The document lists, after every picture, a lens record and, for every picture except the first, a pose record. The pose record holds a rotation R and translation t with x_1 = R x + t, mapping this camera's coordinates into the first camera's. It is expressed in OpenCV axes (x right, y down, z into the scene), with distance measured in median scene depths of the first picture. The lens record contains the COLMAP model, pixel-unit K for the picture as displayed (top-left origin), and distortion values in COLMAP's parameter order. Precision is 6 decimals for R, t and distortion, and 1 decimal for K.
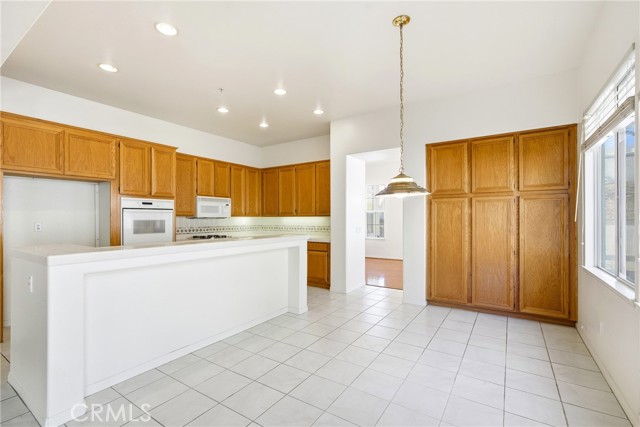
lens RADIAL K [[291.9, 0, 318.2], [0, 291.9, 217.4], [0, 0, 1]] dist [0.000634, 0.000740]
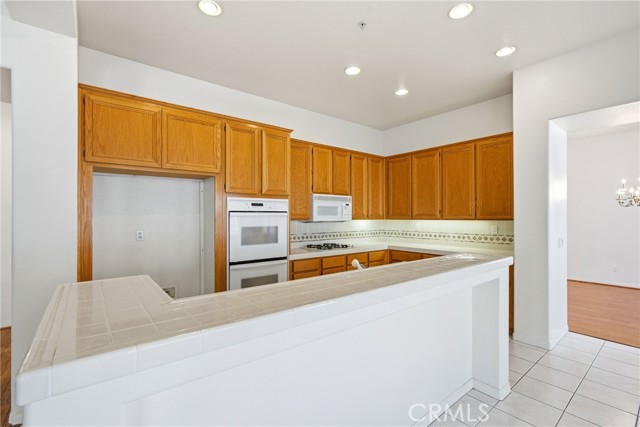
lens RADIAL K [[299.5, 0, 322.2], [0, 299.5, 215.8], [0, 0, 1]] dist [0.000905, -0.000031]
pose [[0.957316, -0.000050, -0.289044, -0.168443], [0.000193, 1.000000, 0.000464, -0.015872], [0.289044, -0.000500, 0.957316, 0.256858]]
